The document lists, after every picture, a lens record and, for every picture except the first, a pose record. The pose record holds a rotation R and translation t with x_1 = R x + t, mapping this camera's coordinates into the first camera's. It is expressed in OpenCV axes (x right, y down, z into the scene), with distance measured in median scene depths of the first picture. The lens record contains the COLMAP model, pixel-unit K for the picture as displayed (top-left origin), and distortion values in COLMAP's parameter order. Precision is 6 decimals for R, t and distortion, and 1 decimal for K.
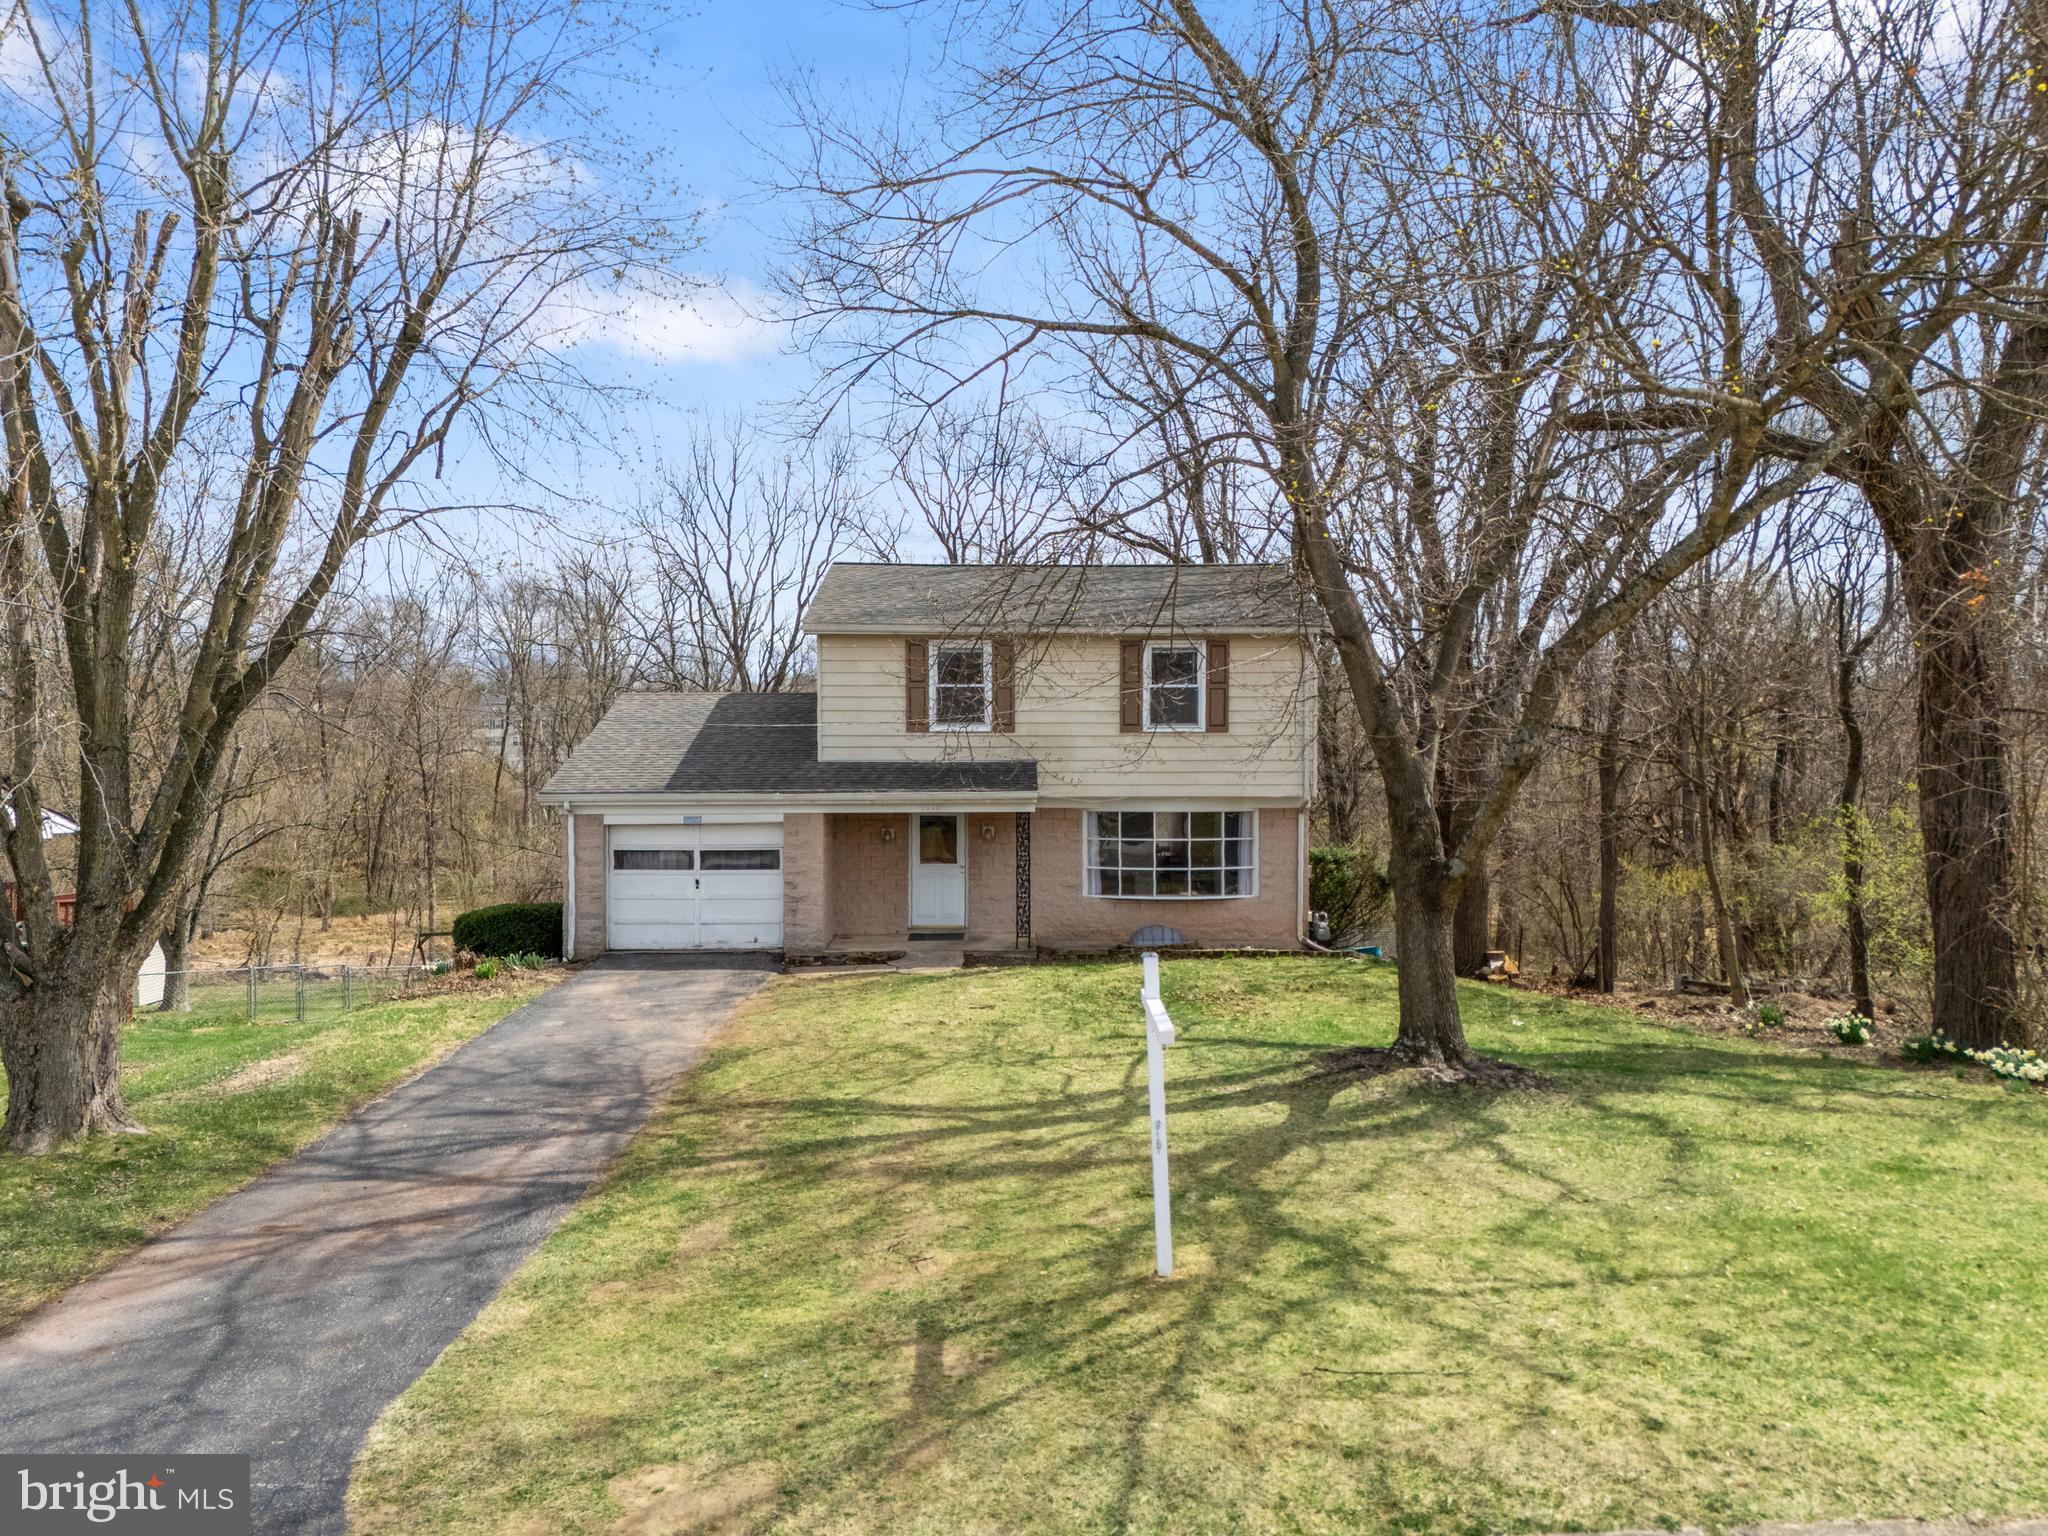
lens RADIAL K [[1534.9, 0, 1043.9], [0, 1534.9, 776.3], [0, 0, 1]] dist [0.072836, -0.079617]
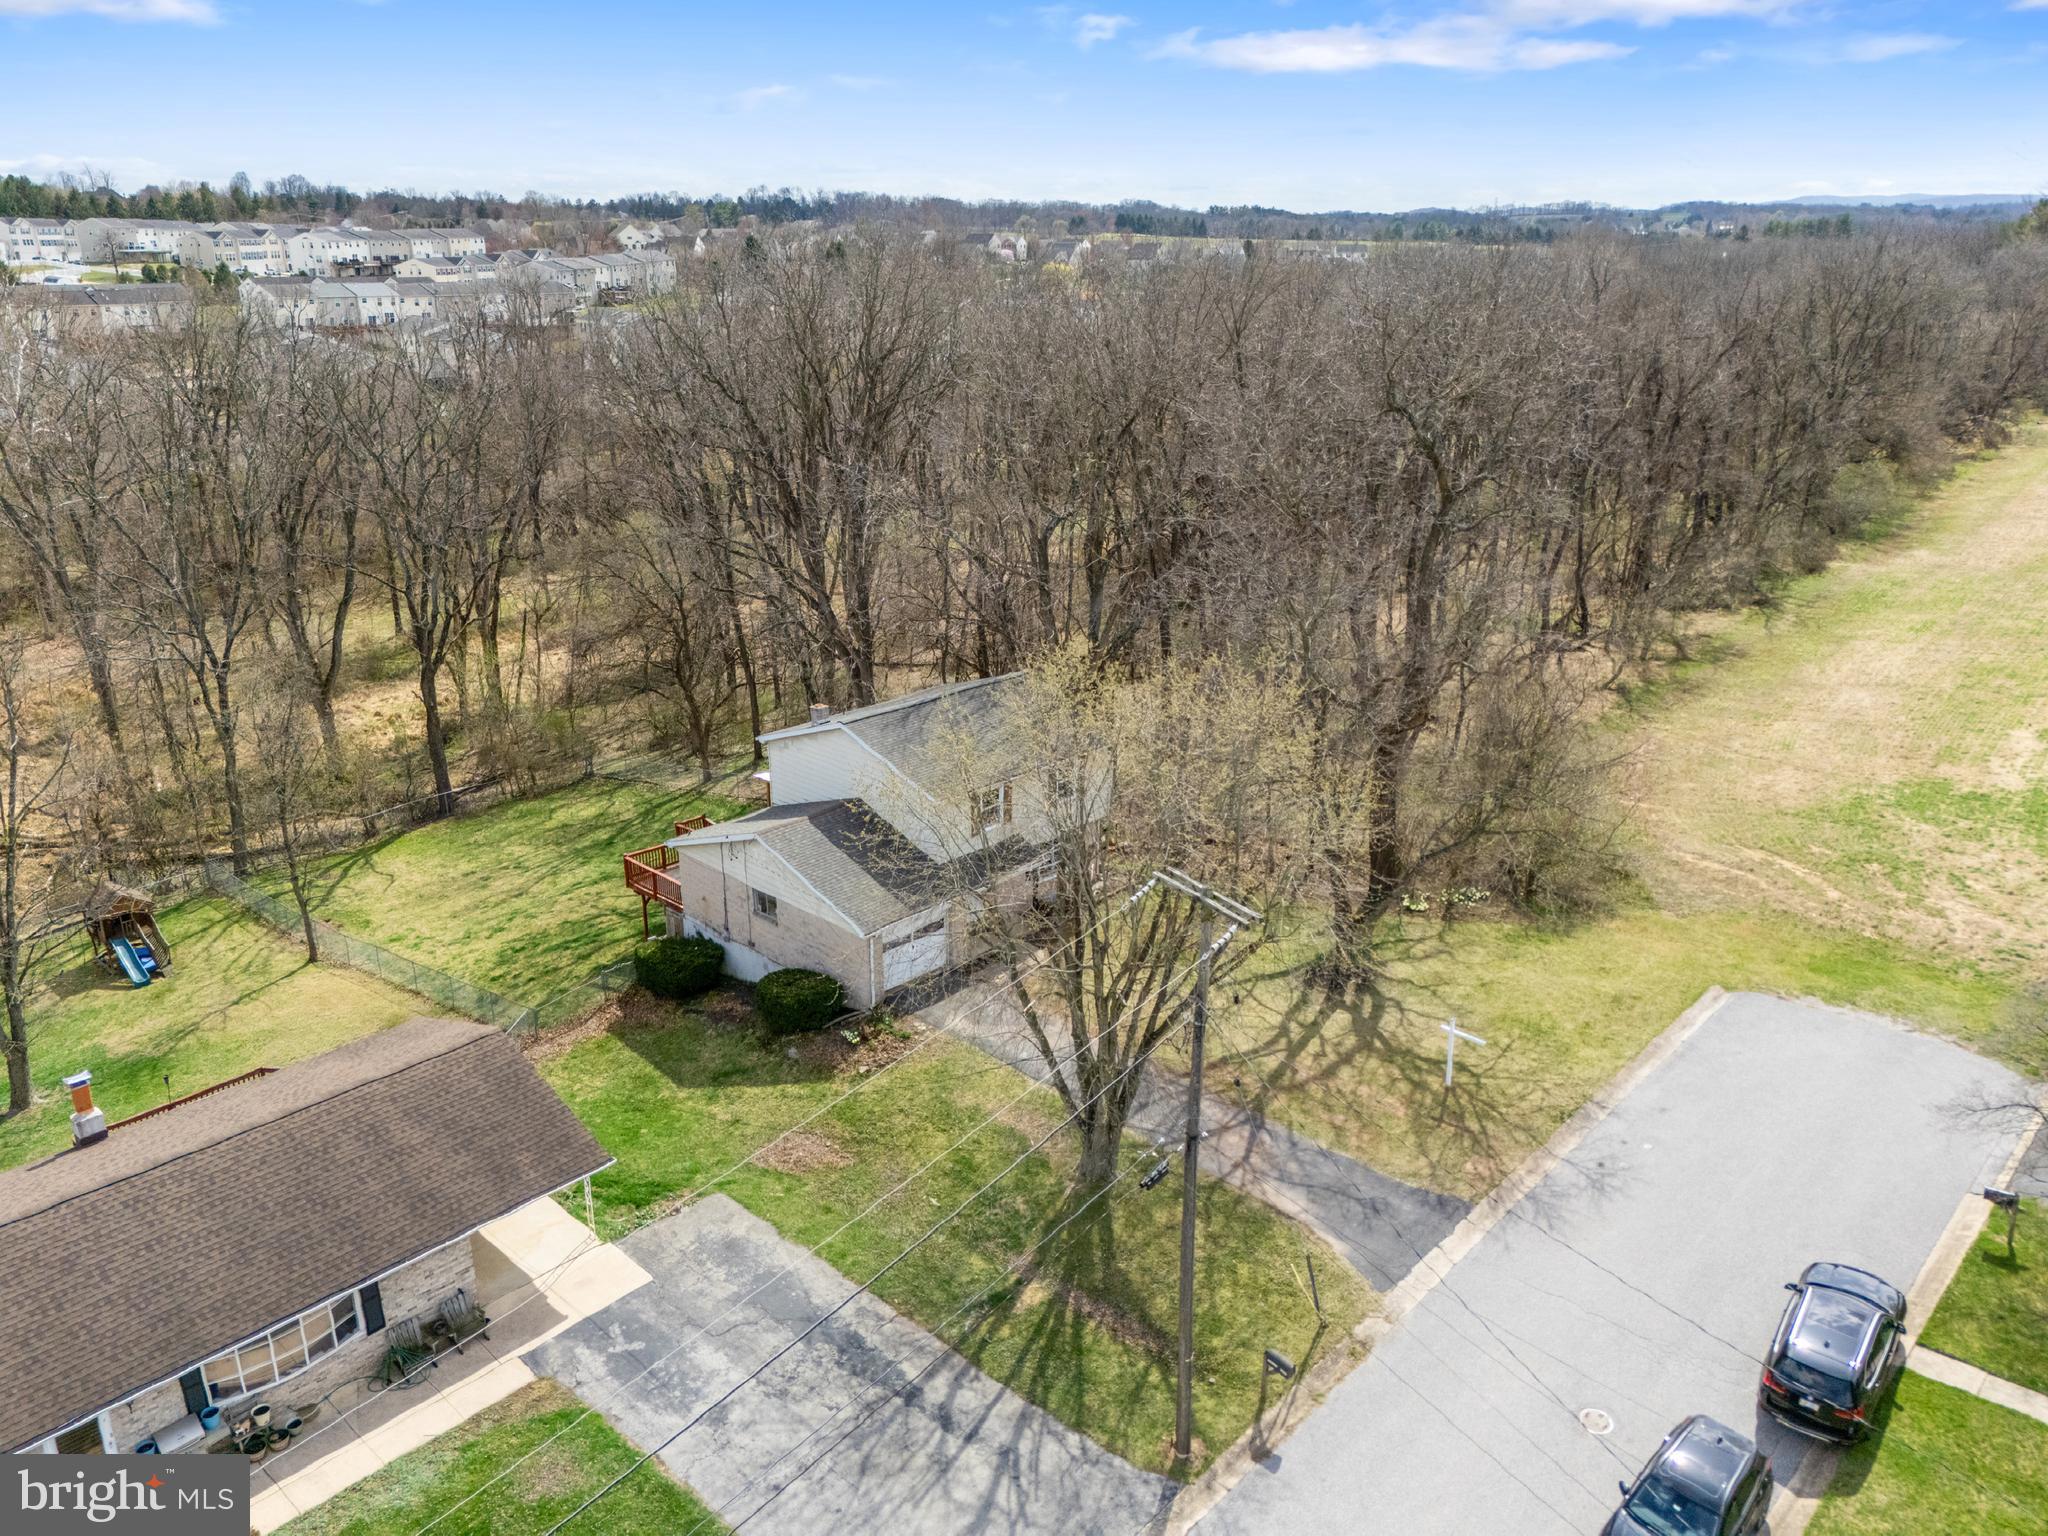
lens RADIAL K [[1495.7, 0, 1035.3], [0, 1495.7, 796.0], [0, 0, 1]] dist [0.031467, -0.007768]
pose [[0.710634, -0.254941, 0.655747, -2.771073], [0.020209, 0.939051, 0.343183, -1.603337], [-0.703271, -0.230626, 0.672474, -0.688842]]
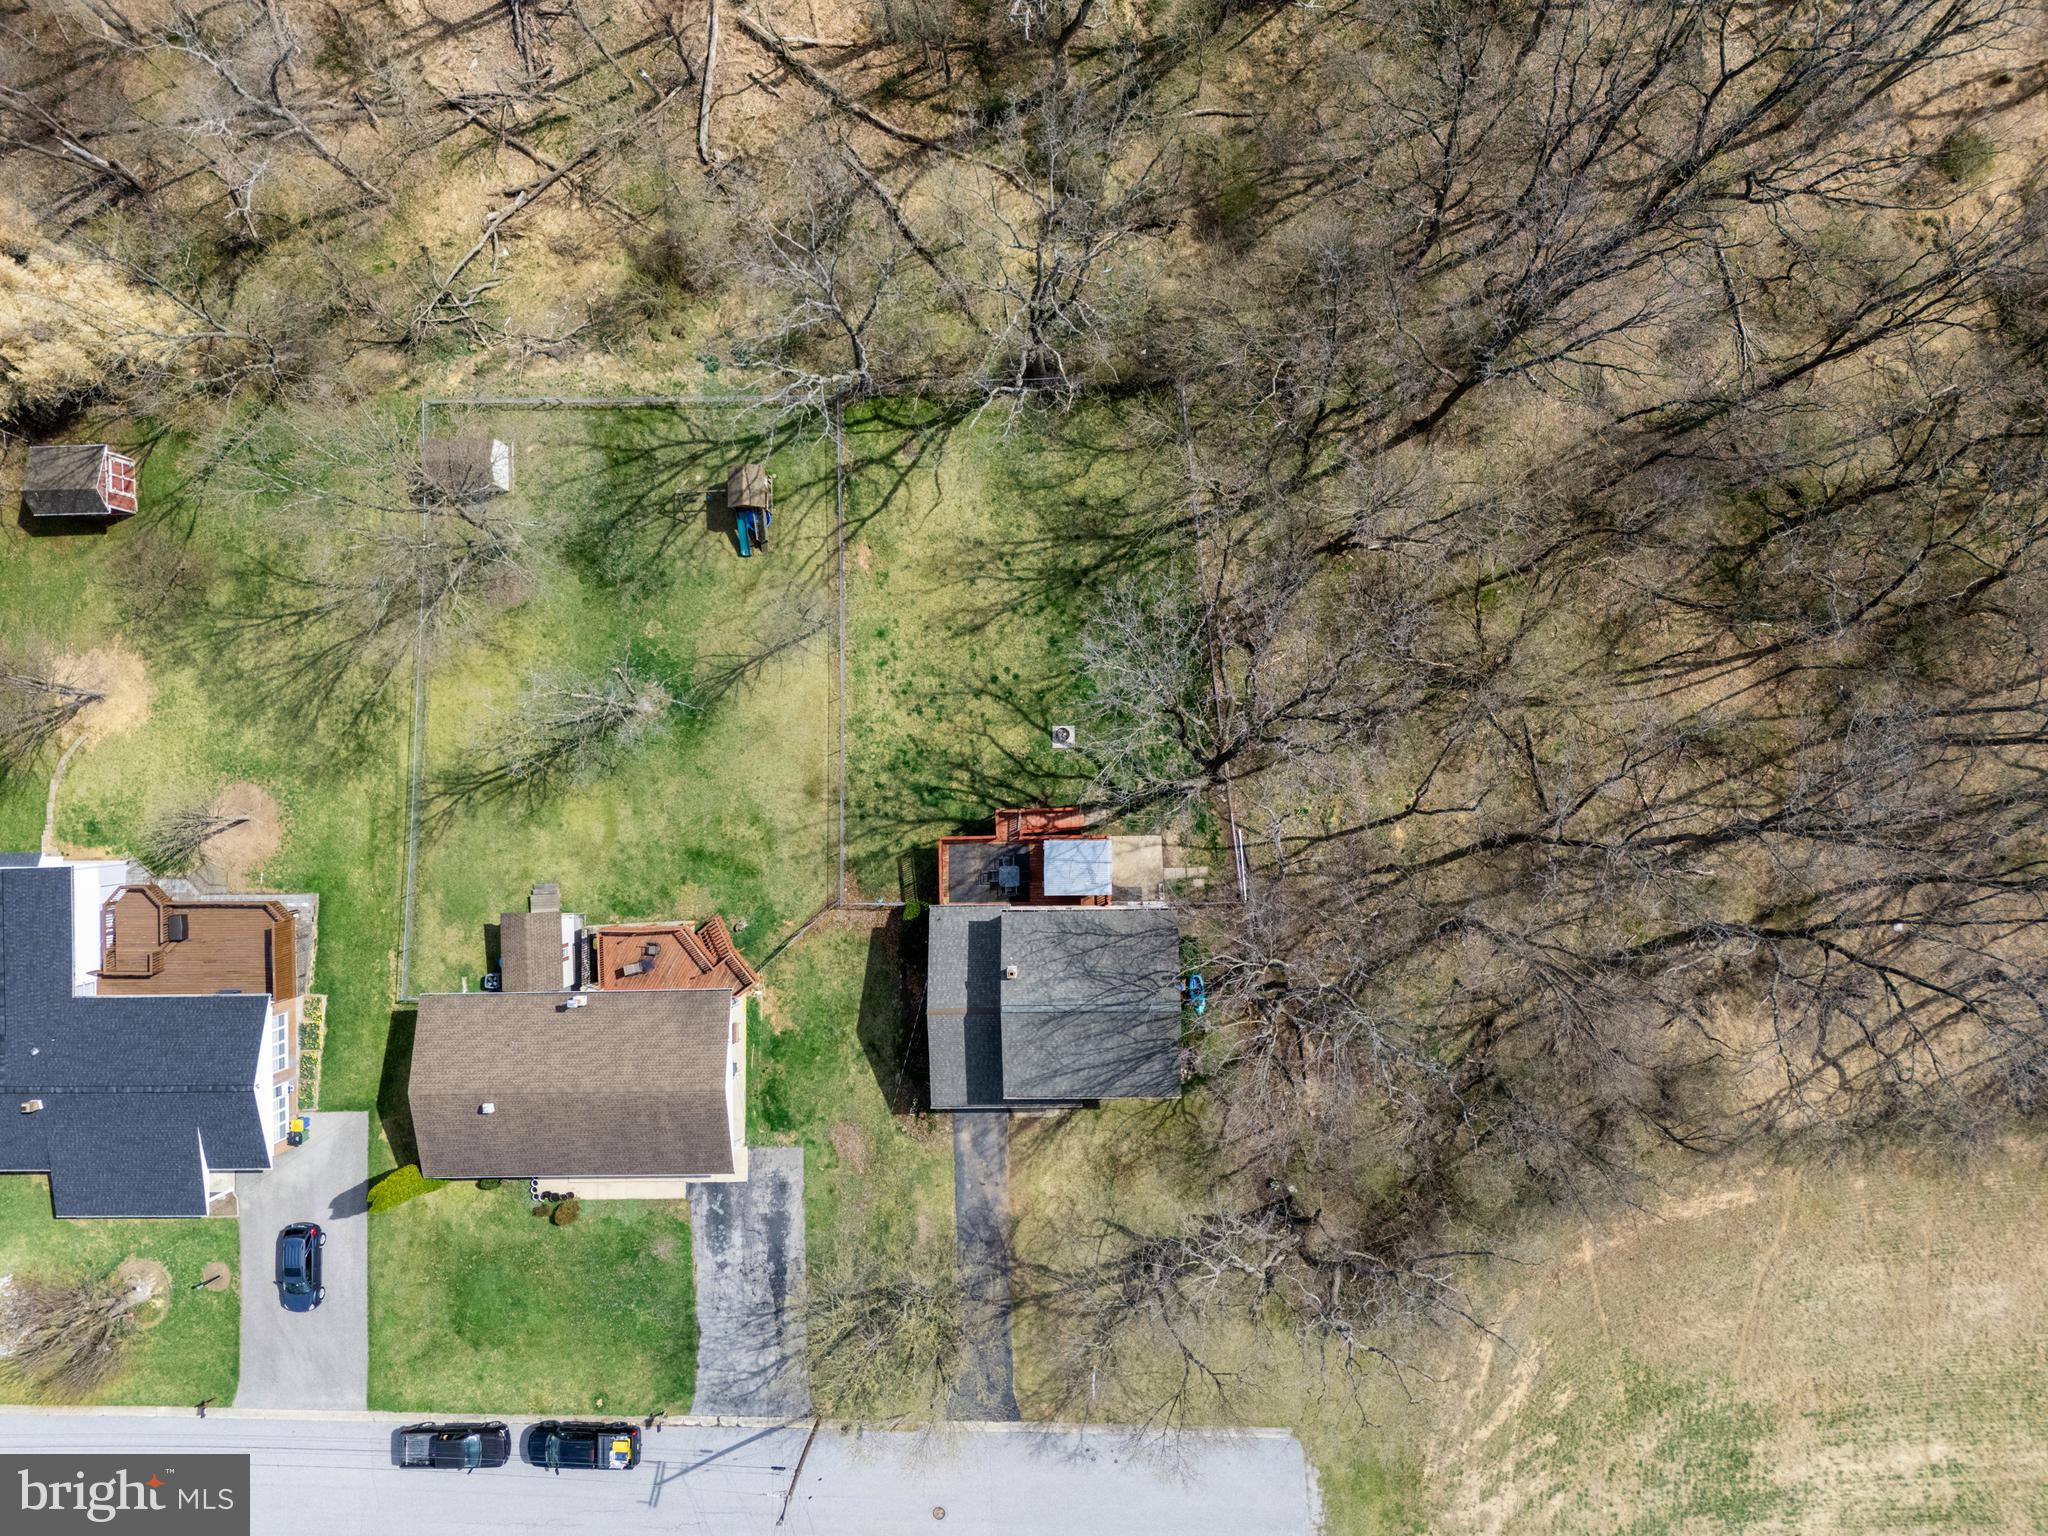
lens RADIAL K [[1433.4, 0, 1032.4], [0, 1433.4, 766.7], [0, 0, 1]] dist [0.022022, -0.003691]
pose [[0.999157, 0.012358, -0.039139, 0.006538], [0.038915, 0.017899, 0.999082, -6.456484], [0.013047, -0.999763, 0.017403, 3.518552]]
